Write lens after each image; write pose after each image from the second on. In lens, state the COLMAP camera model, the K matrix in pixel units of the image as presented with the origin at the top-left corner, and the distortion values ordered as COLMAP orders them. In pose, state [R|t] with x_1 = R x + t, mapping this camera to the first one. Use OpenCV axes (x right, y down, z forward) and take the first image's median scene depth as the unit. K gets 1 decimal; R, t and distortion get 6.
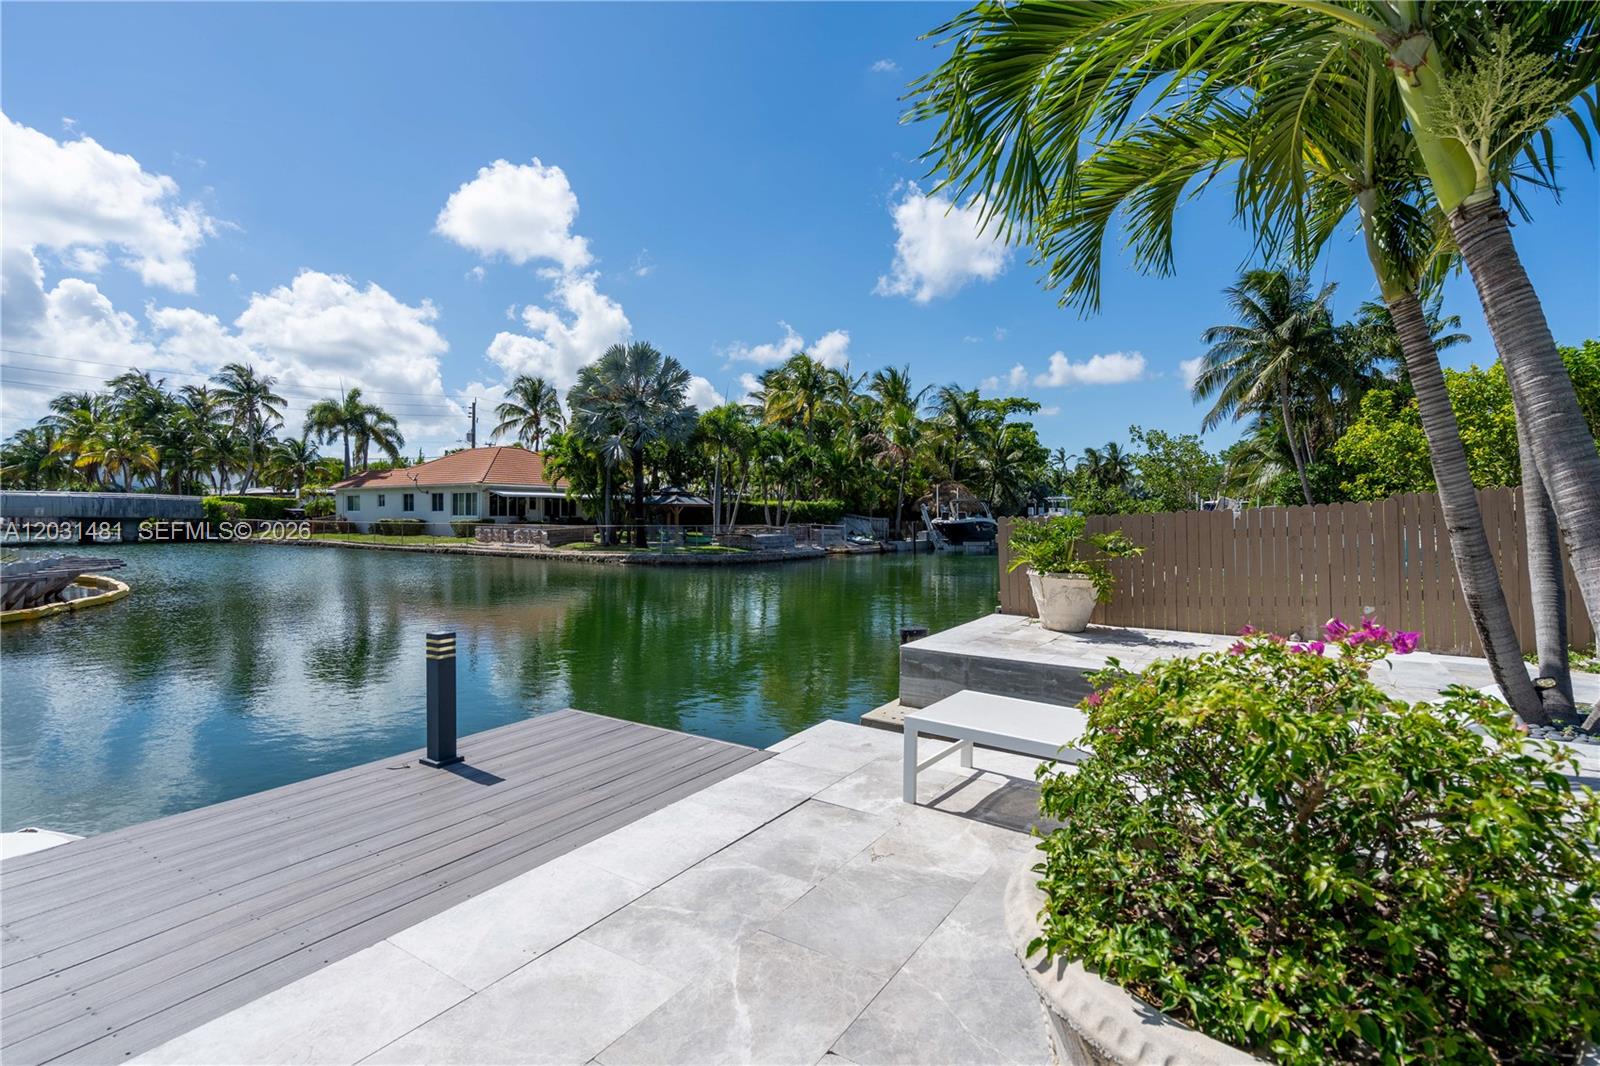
lens RADIAL K [[773.8, 0, 778.3], [0, 773.8, 537.5], [0, 0, 1]] dist [-0.004201, 0.000836]
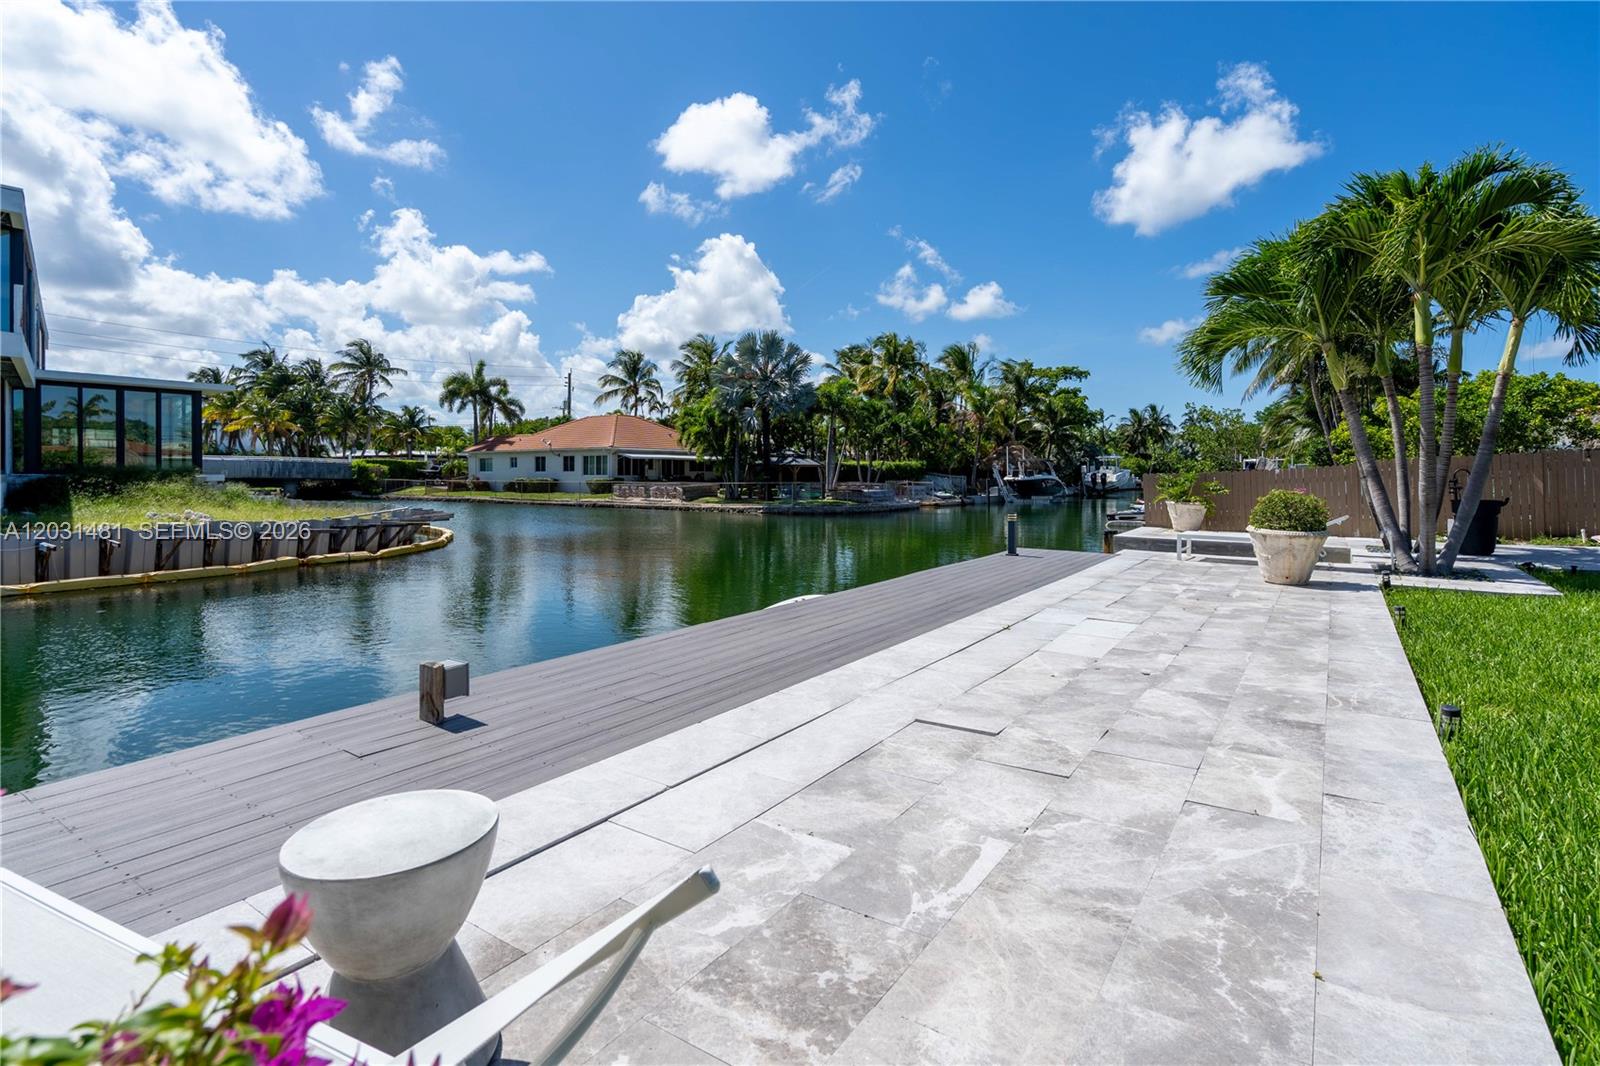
lens RADIAL K [[773.8, 0, 781.1], [0, 773.8, 485.6], [0, 0, 1]] dist [-0.004201, 0.000836]
pose [[0.999564, -0.003529, -0.029323, -0.085910], [0.003125, 0.999900, -0.013808, 0.003980], [0.029369, 0.013711, 0.999475, -0.140783]]
